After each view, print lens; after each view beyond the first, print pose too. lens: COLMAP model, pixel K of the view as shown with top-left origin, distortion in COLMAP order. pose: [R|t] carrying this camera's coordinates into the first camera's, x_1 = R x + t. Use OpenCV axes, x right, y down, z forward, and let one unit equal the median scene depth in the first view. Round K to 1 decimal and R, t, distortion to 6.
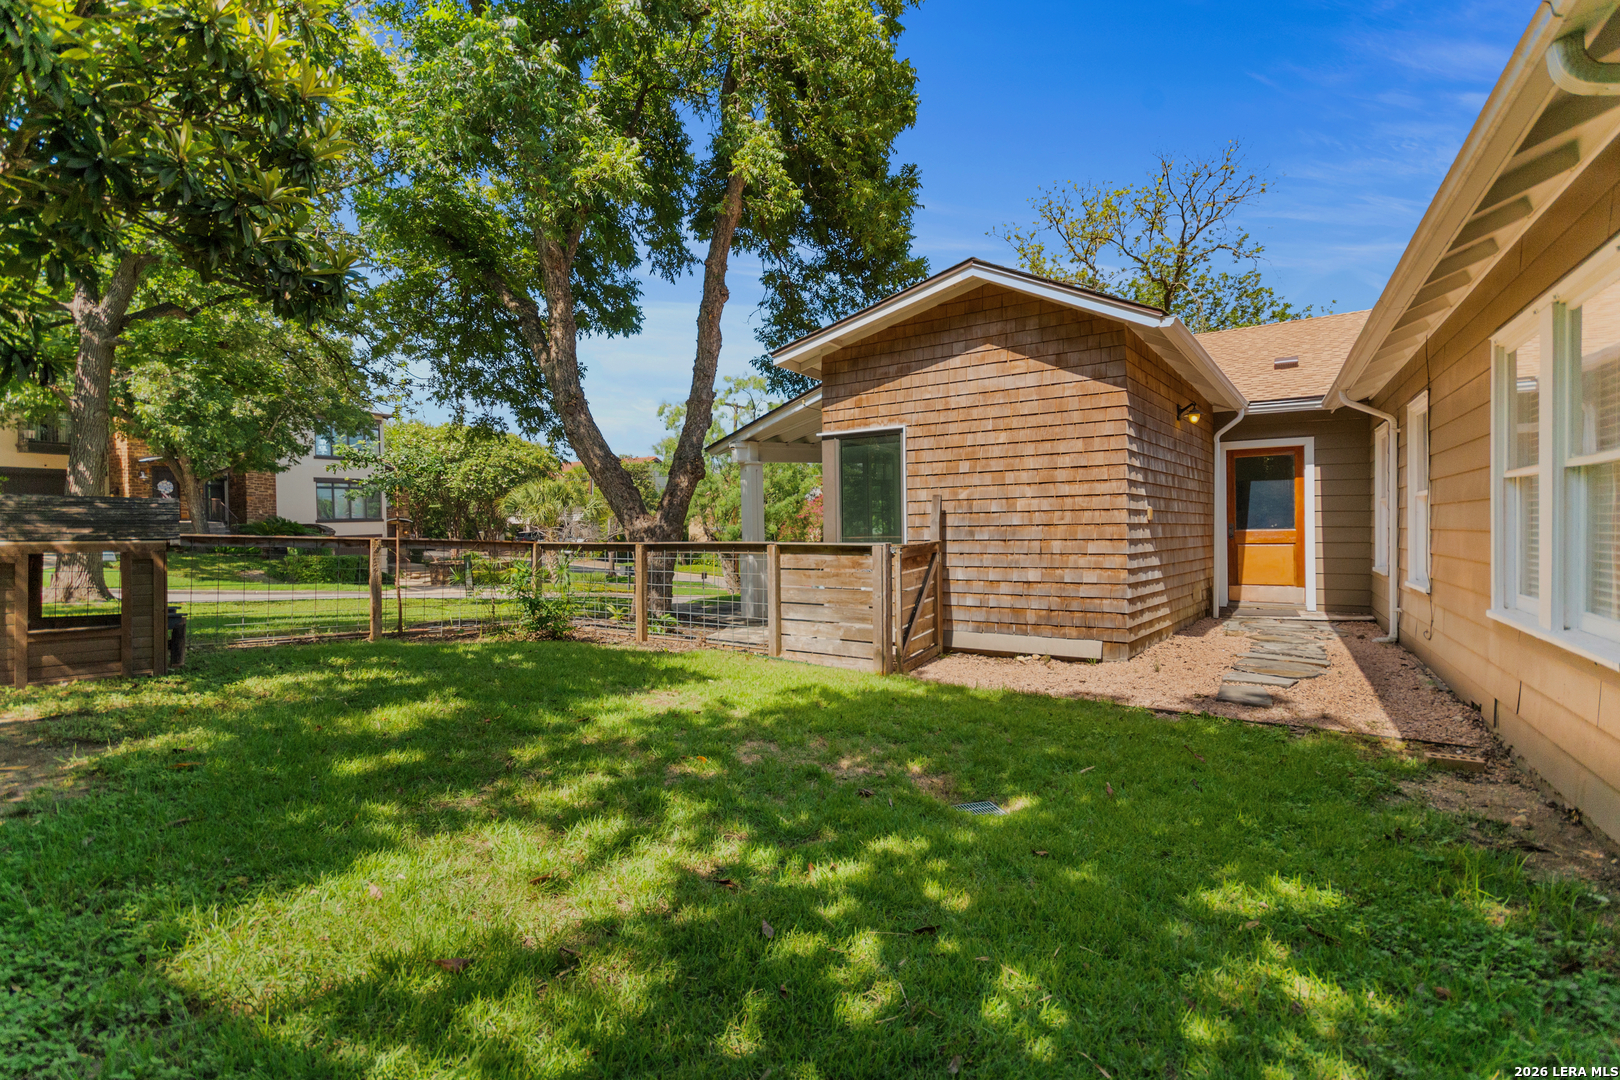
lens RADIAL K [[712.3, 0, 810.0], [0, 712.3, 540.0], [0, 0, 1]] dist [0.001004, -0.000057]
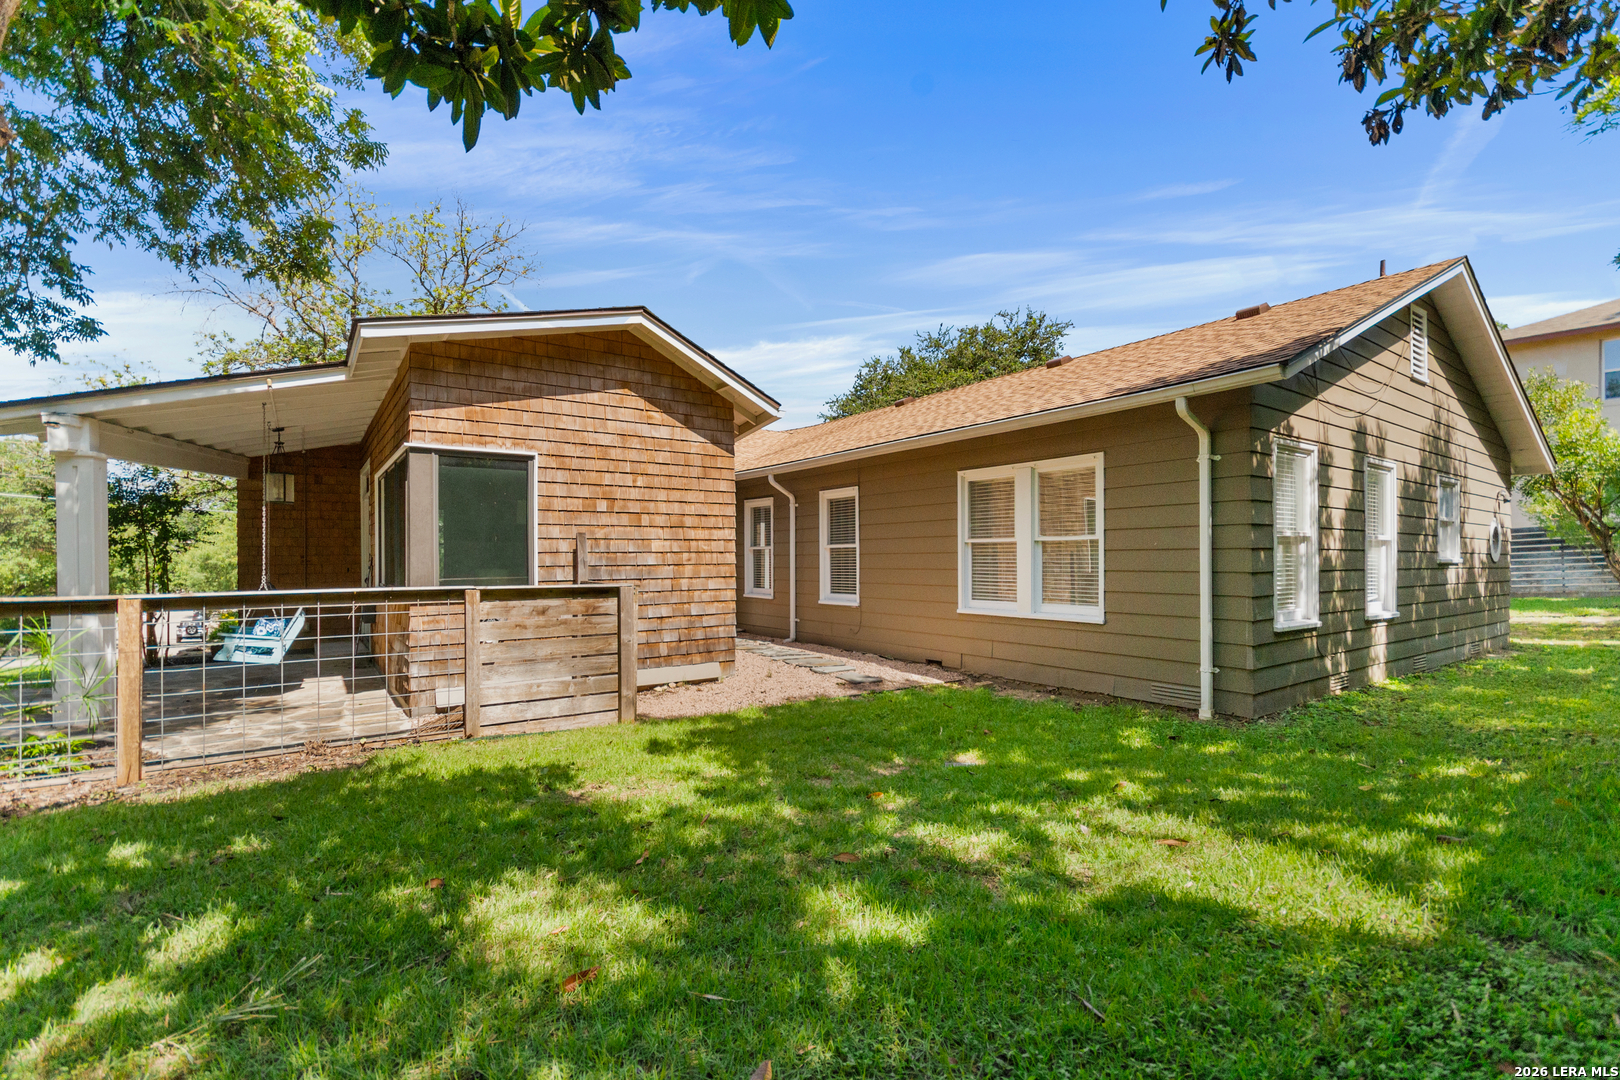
lens RADIAL K [[715.6, 0, 810.2], [0, 715.6, 555.9], [0, 0, 1]] dist [0.013410, 0.000069]
pose [[0.382178, 0.012952, 0.923998, -0.604345], [0.018134, 0.999604, -0.021512, -0.006914], [-0.923911, 0.024977, 0.381792, 0.367917]]
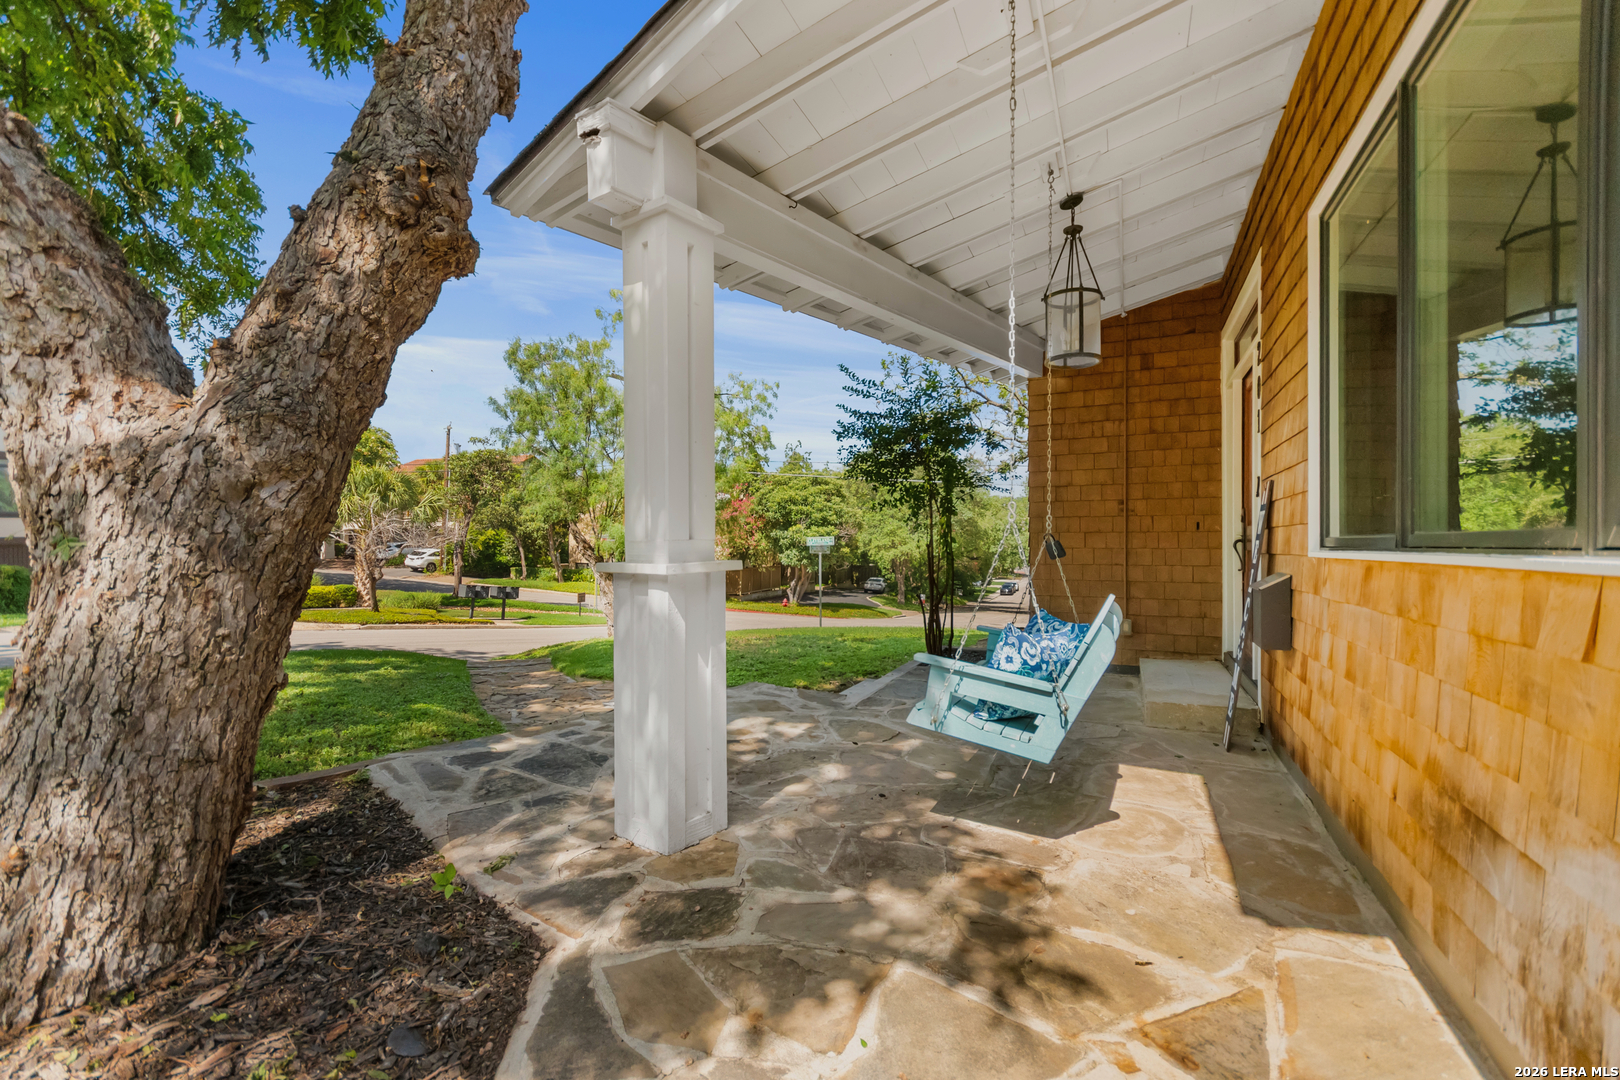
lens RADIAL K [[712.3, 0, 810.0], [0, 712.3, 540.0], [0, 0, 1]] dist [0.001004, -0.000057]
pose [[0.989050, 0.016132, 0.146696, -0.106891], [-0.013091, 0.999680, -0.021668, 0.011135], [-0.146999, 0.019510, 0.988944, 1.139142]]
